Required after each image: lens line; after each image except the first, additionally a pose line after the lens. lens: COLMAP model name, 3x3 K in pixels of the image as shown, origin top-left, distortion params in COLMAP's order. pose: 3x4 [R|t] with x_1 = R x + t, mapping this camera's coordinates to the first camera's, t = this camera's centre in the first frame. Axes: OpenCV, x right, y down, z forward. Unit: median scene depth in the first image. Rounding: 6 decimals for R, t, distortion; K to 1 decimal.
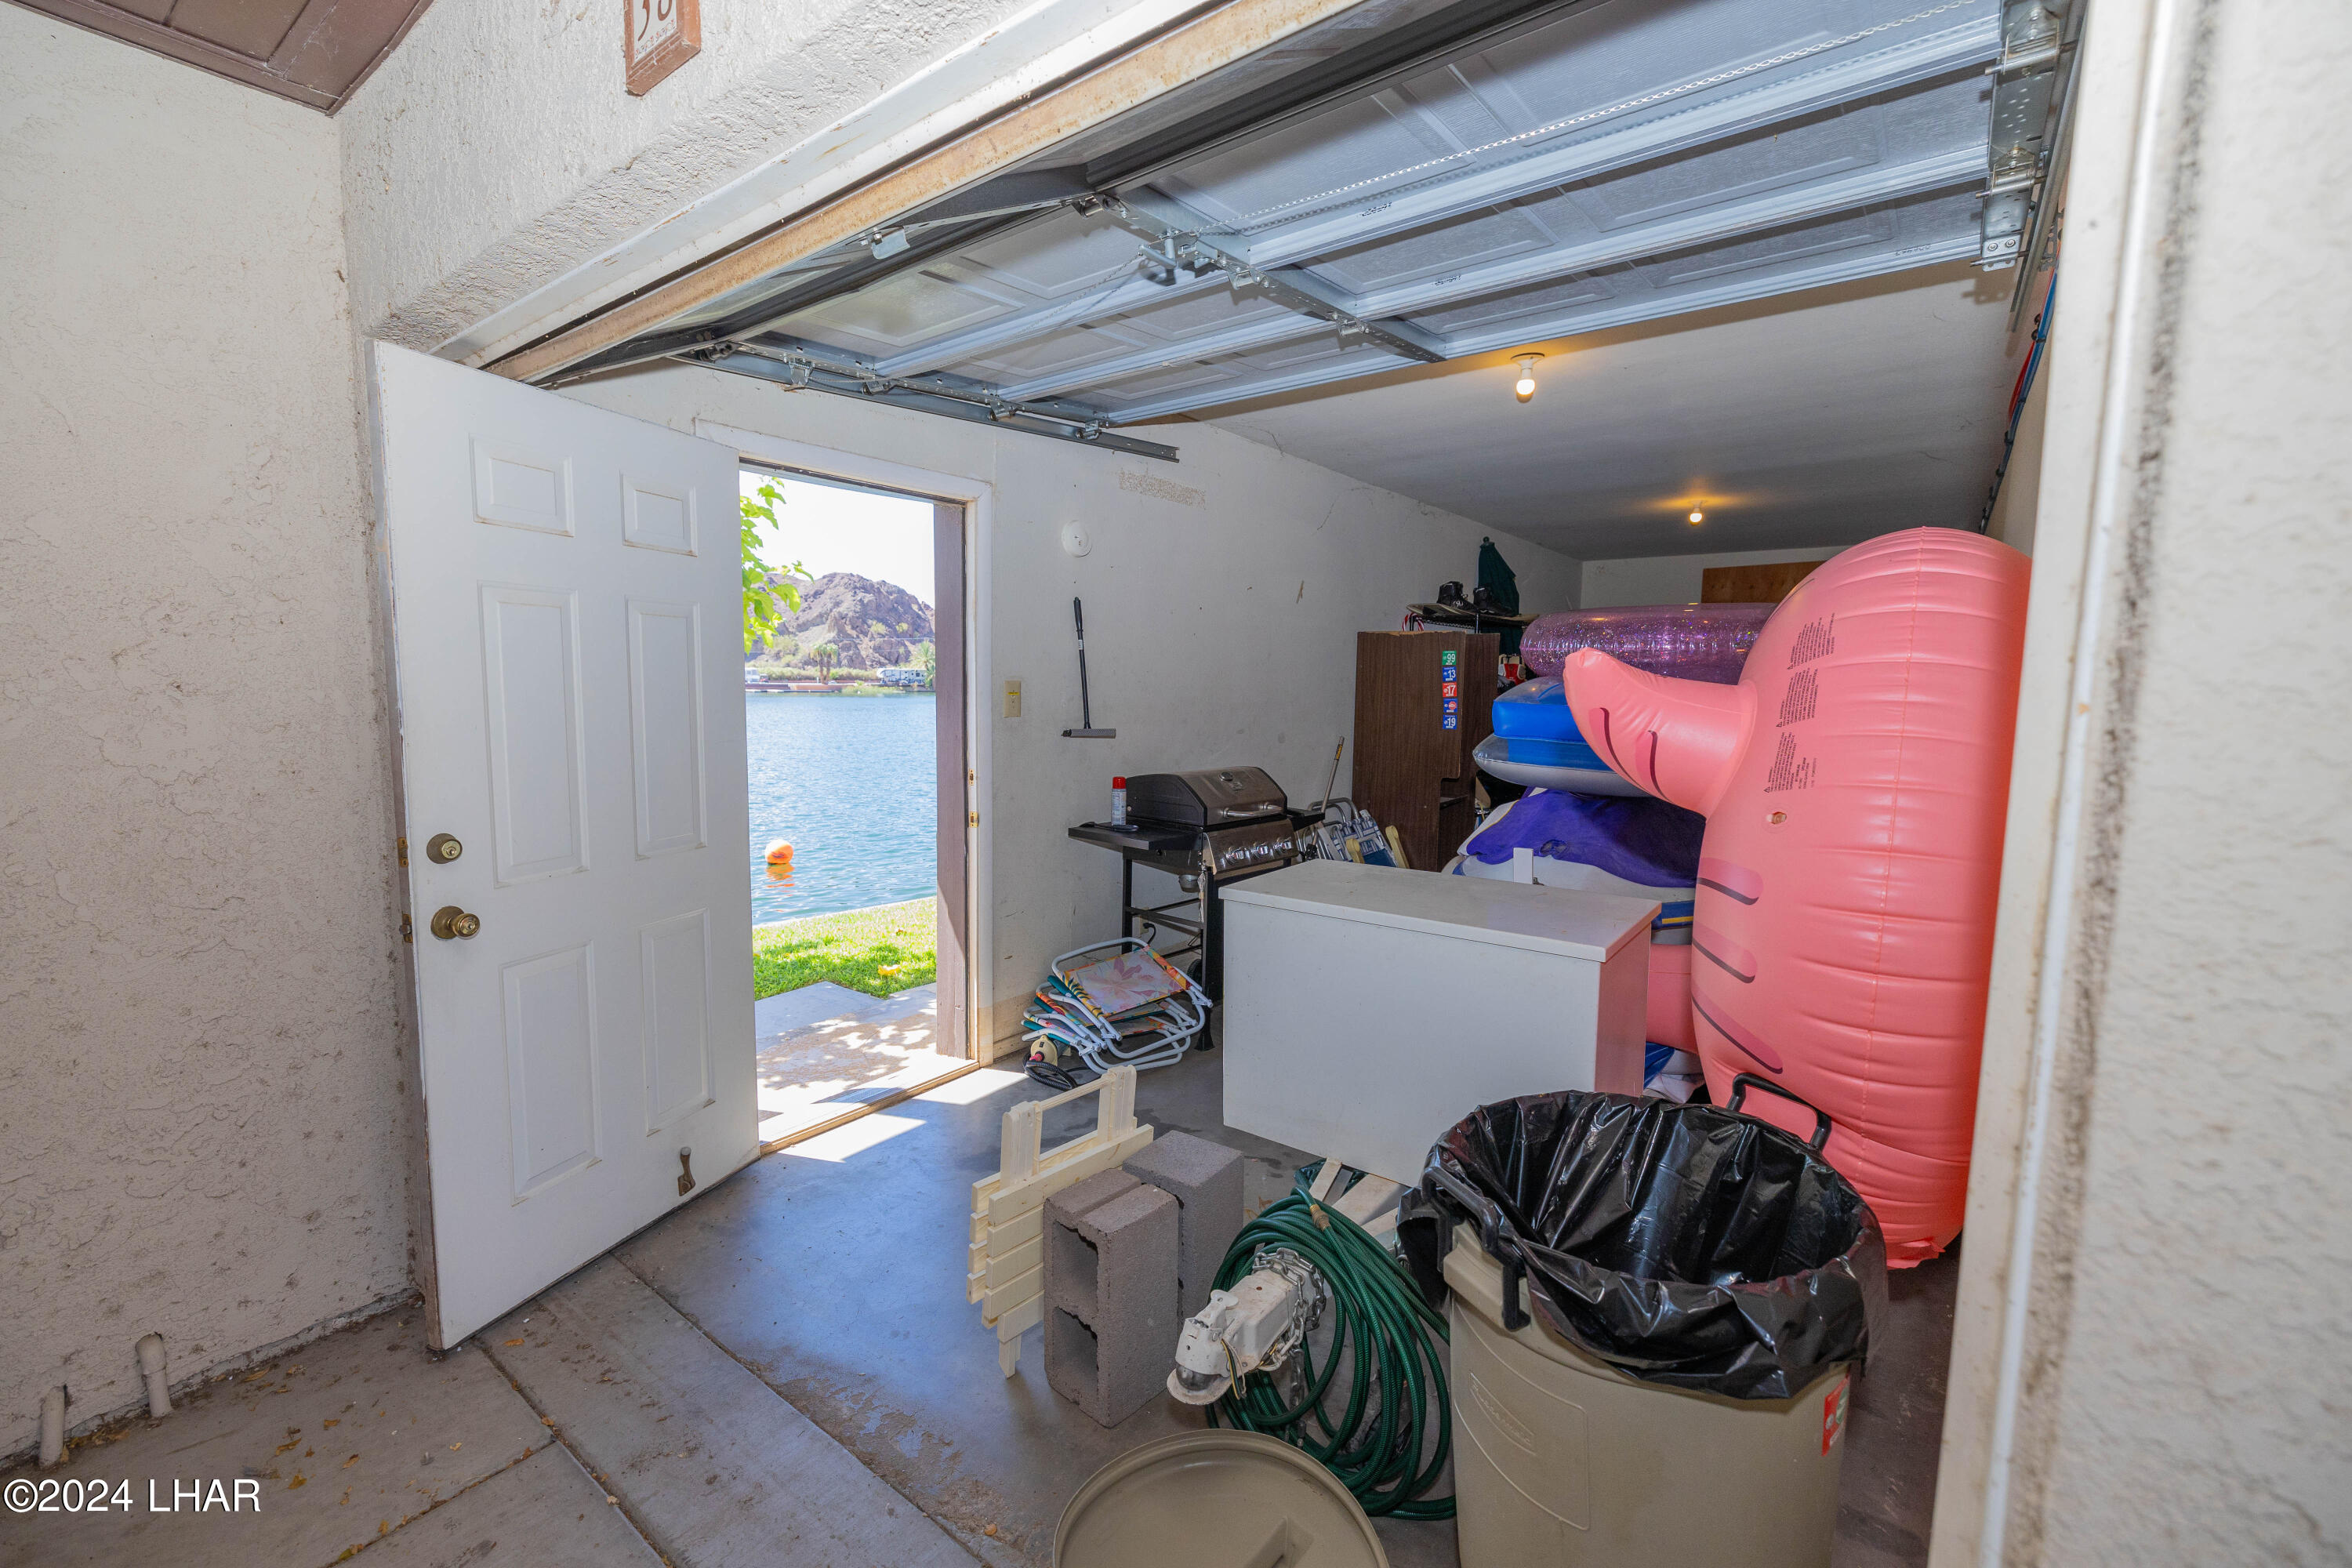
lens RADIAL K [[988.6, 0, 1179.7], [0, 988.6, 788.4], [0, 0, 1]] dist [-0.000605, -0.000045]
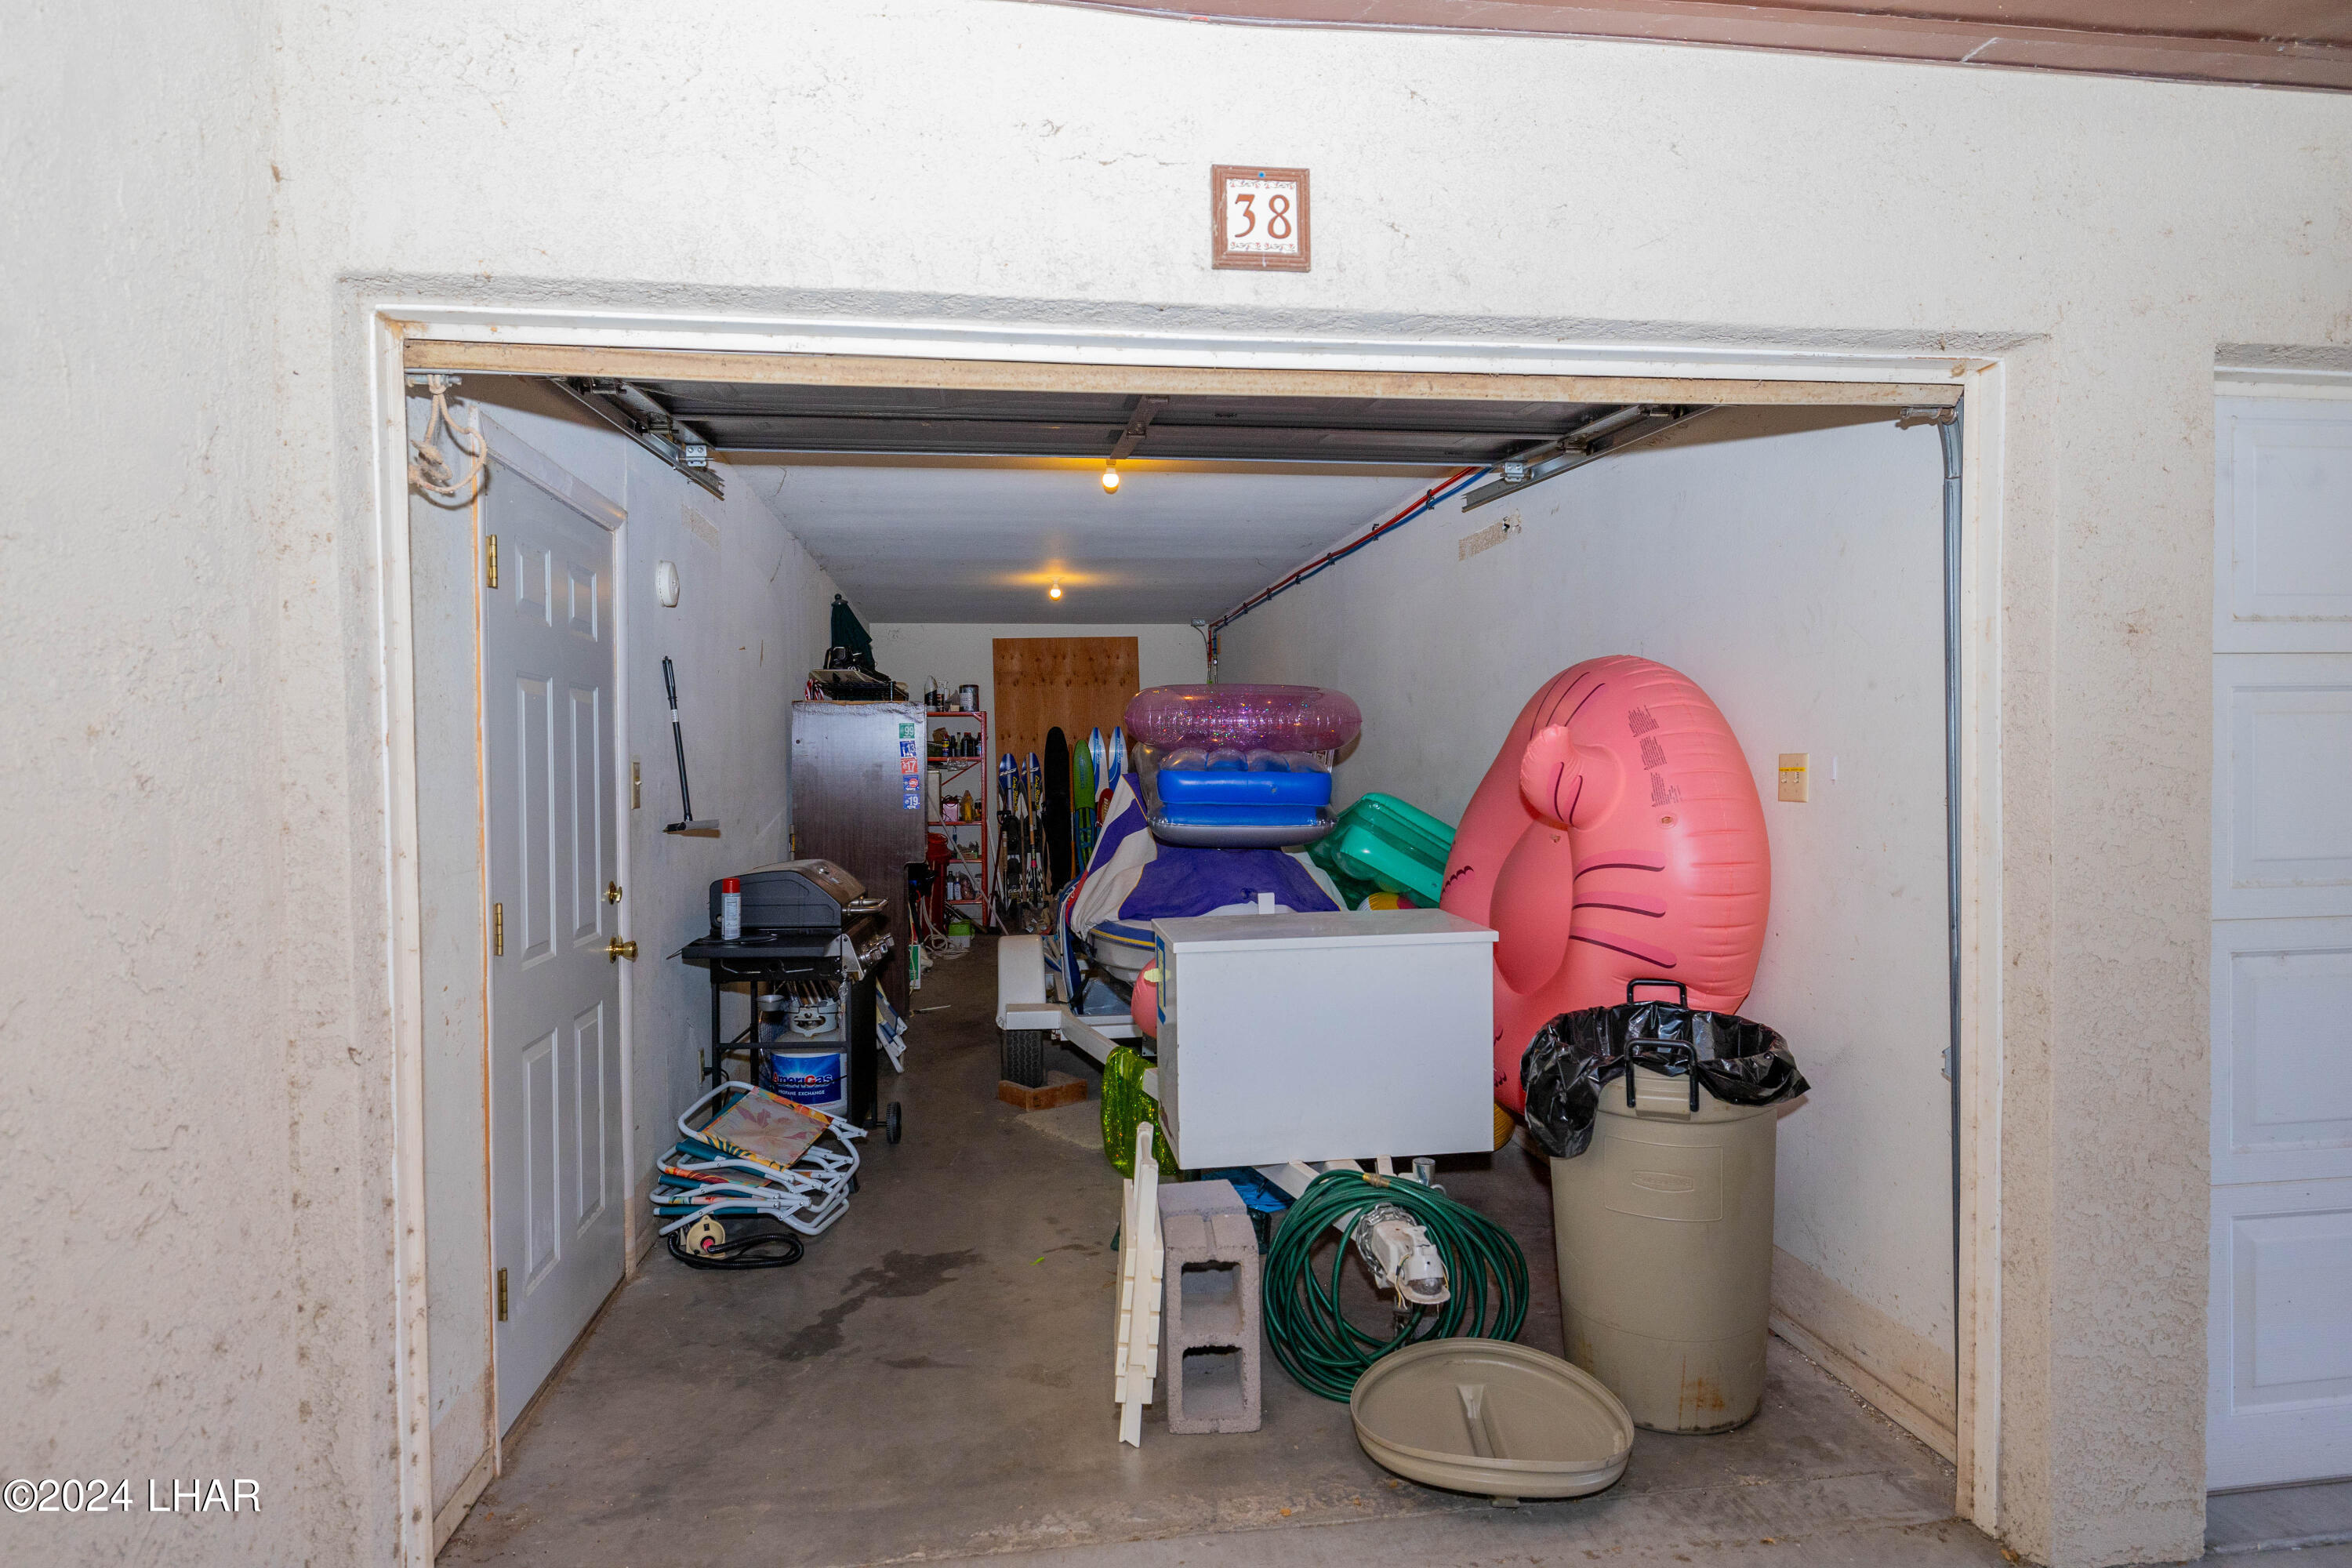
lens RADIAL K [[1312.8, 0, 1170.5], [0, 1312.8, 784.4], [0, 0, 1]] dist [0.002123, 0.000116]
pose [[0.703849, -0.033149, 0.709575, -0.574774], [0.096398, 0.994127, -0.049178, -0.000831], [-0.703778, 0.103016, 0.702911, -0.017823]]
